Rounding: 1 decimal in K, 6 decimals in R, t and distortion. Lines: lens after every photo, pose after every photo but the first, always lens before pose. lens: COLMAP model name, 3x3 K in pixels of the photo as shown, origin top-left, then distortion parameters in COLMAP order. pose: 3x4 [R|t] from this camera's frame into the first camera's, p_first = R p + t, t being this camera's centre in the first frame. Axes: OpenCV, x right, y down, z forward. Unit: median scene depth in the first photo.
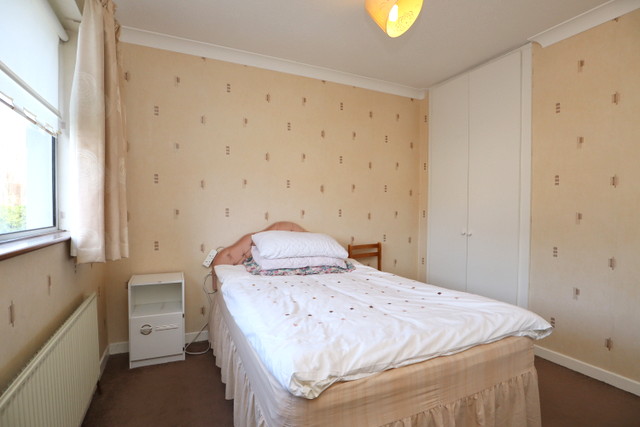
lens RADIAL K [[321.1, 0, 320.0], [0, 321.1, 213.5], [0, 0, 1]] dist [-0.052159, 0.014783]
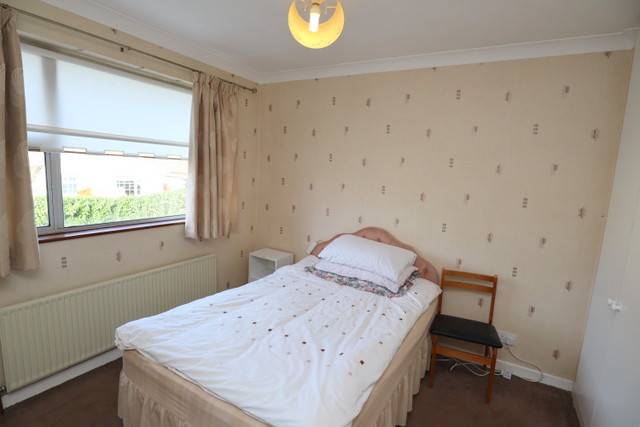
lens RADIAL K [[321.1, 0, 320.0], [0, 321.1, 213.5], [0, 0, 1]] dist [-0.052159, 0.014783]
pose [[0.580723, 0.134873, -0.802851, 0.651939], [-0.066352, 0.990741, 0.118443, -0.139957], [0.811393, -0.015512, 0.584295, 0.323649]]
